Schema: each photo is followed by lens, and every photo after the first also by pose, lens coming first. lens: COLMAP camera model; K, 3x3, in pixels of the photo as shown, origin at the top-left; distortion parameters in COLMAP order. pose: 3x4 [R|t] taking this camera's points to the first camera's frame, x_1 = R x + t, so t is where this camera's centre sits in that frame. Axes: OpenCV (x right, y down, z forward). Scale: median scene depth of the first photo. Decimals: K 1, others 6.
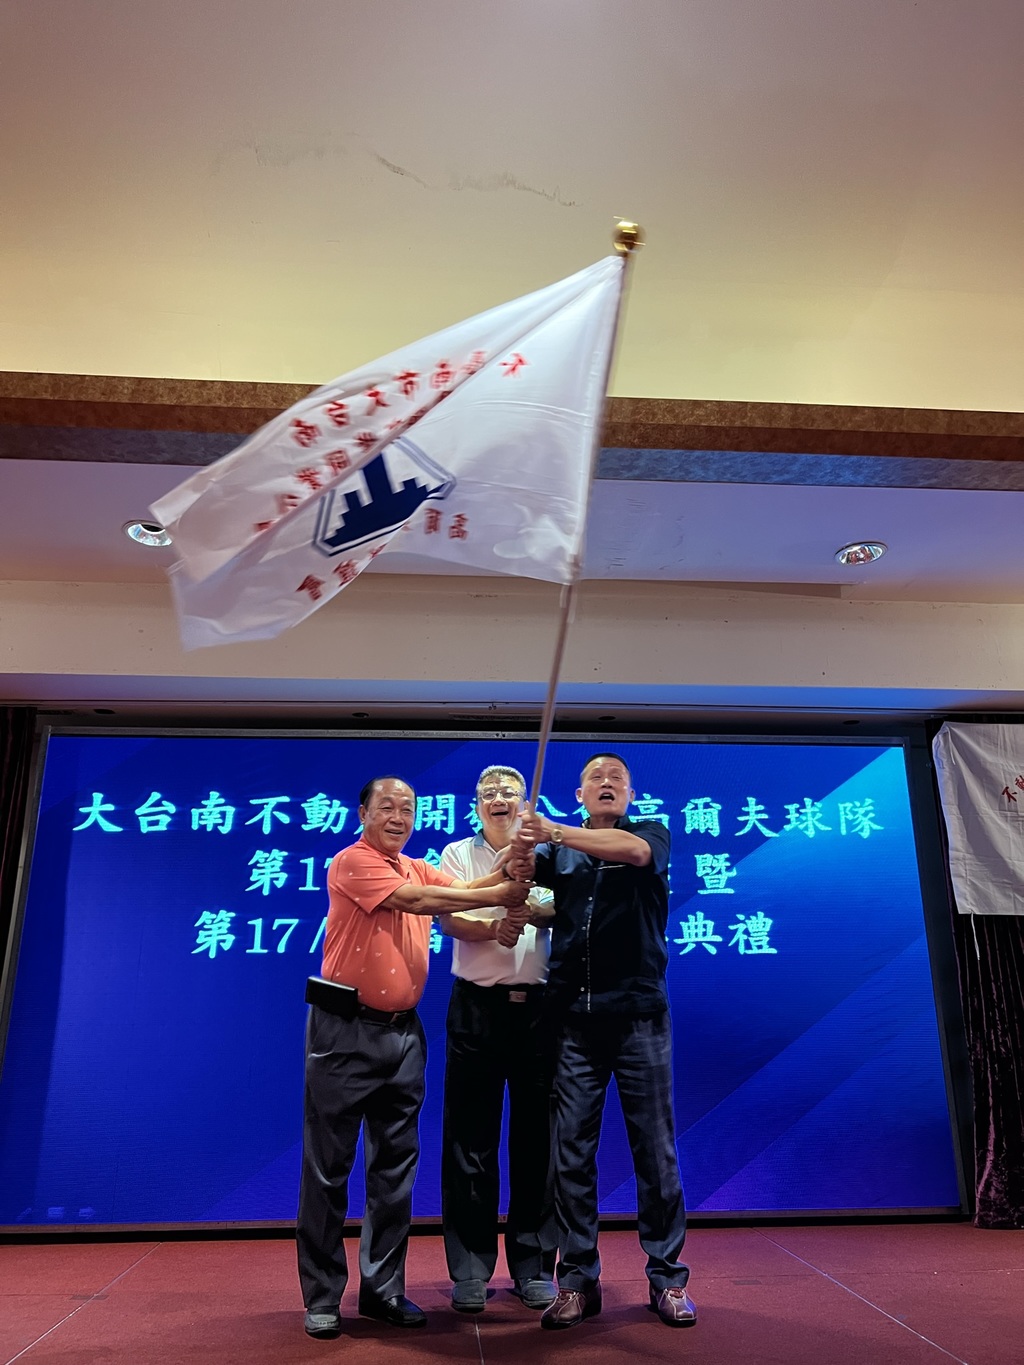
lens RADIAL K [[1027.8, 0, 506.0], [0, 1027.8, 689.2], [0, 0, 1]] dist [0.068059, -0.078027]
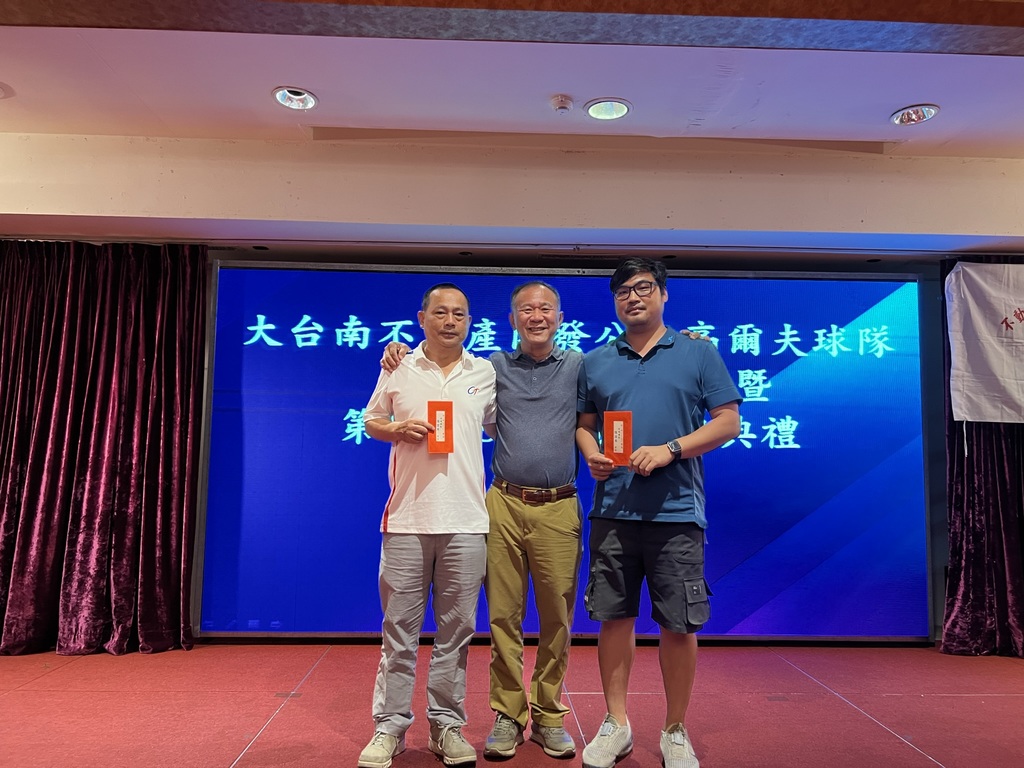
lens RADIAL K [[771.0, 0, 506.8], [0, 771.0, 378.8], [0, 0, 1]] dist [0.068059, -0.078027]
pose [[0.998970, 0.015092, -0.042781, -0.055322], [-0.005785, 0.977720, 0.209834, -0.023716], [0.044995, -0.209371, 0.976801, 0.078791]]
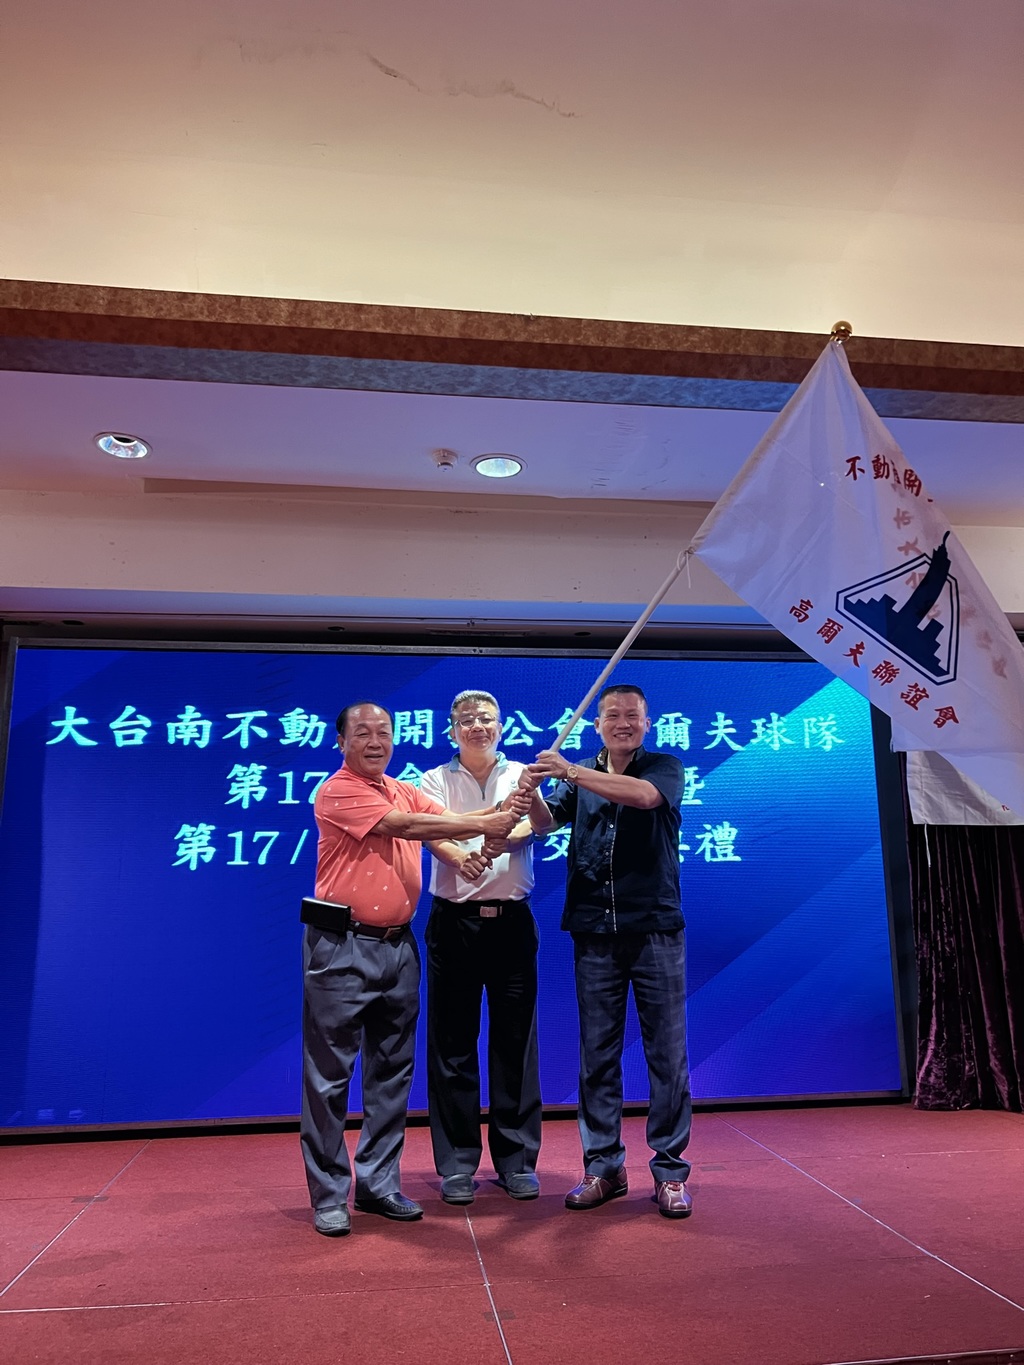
lens RADIAL K [[1027.8, 0, 516.6], [0, 1027.8, 680.1], [0, 0, 1]] dist [0.068059, -0.078027]
pose [[0.998139, 0.005517, 0.060731, -0.029369], [-0.011646, 0.994815, 0.101034, -0.029874], [-0.059859, -0.101553, 0.993028, -0.004656]]
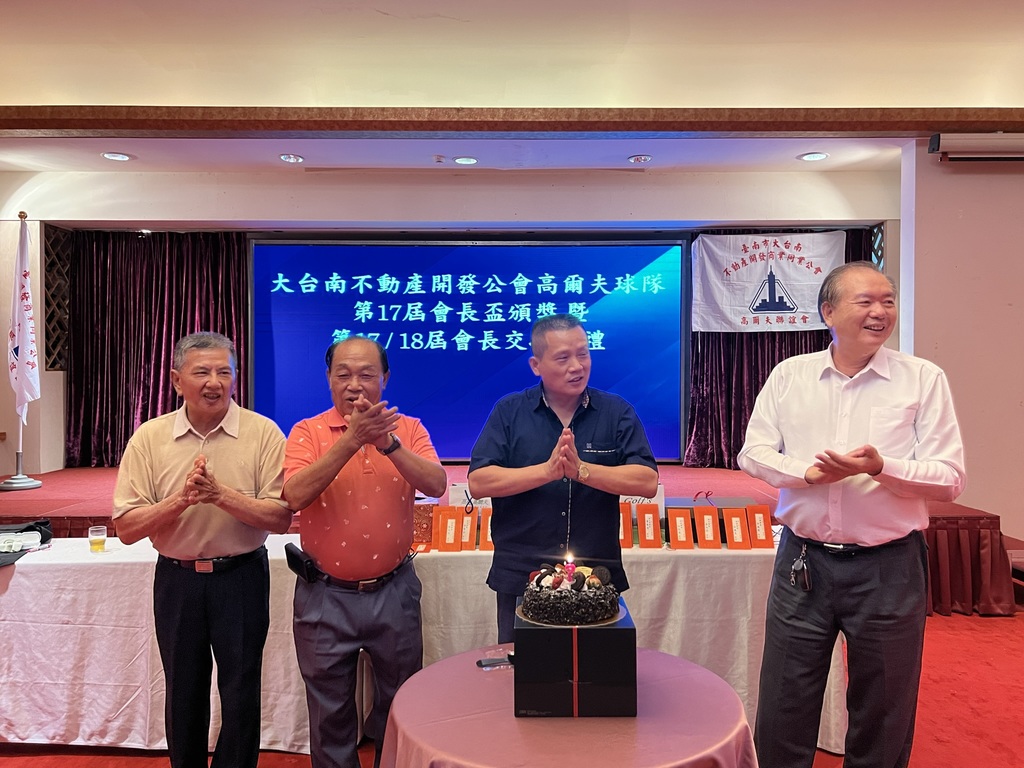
lens RADIAL K [[771.0, 0, 512.2], [0, 771.0, 383.1], [0, 0, 1]] dist [0.068059, -0.078027]
pose [[0.997076, 0.008297, -0.075961, 0.193348], [0.016855, 0.945725, 0.324530, -0.192221], [0.074531, -0.324861, 0.942820, -0.514449]]
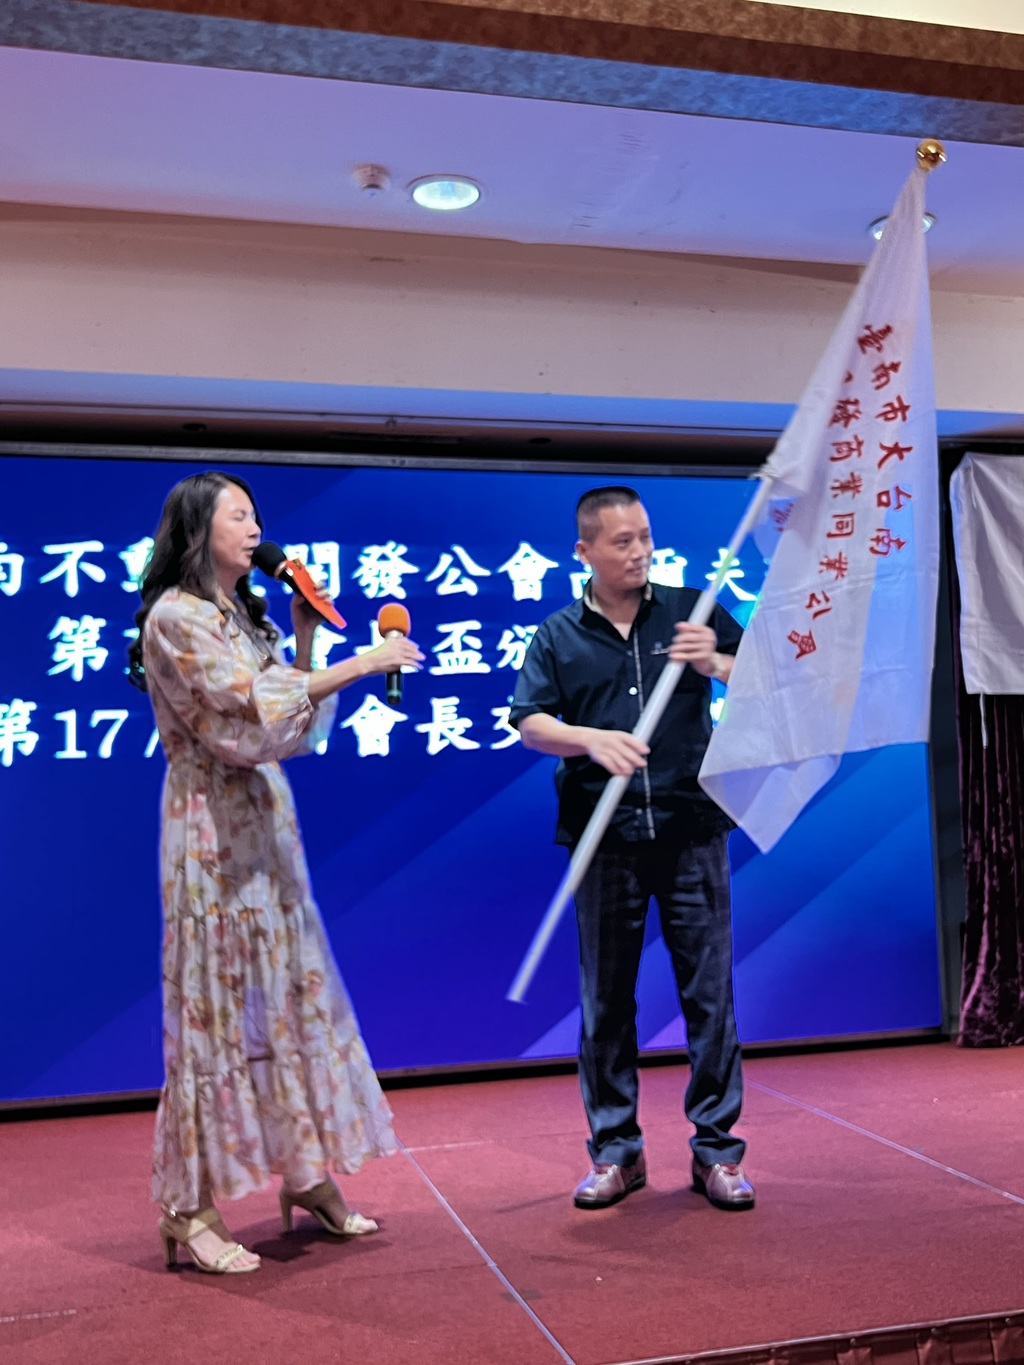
lens RADIAL K [[1430.5, 0, 537.5], [0, 1430.5, 670.3], [0, 0, 1]] dist [0.024494, 0.000000]
pose [[0.983029, -0.008011, 0.183277, -0.099357], [-0.029401, 0.979253, 0.200498, -0.016006], [-0.181081, -0.202484, 0.962398, -0.014603]]
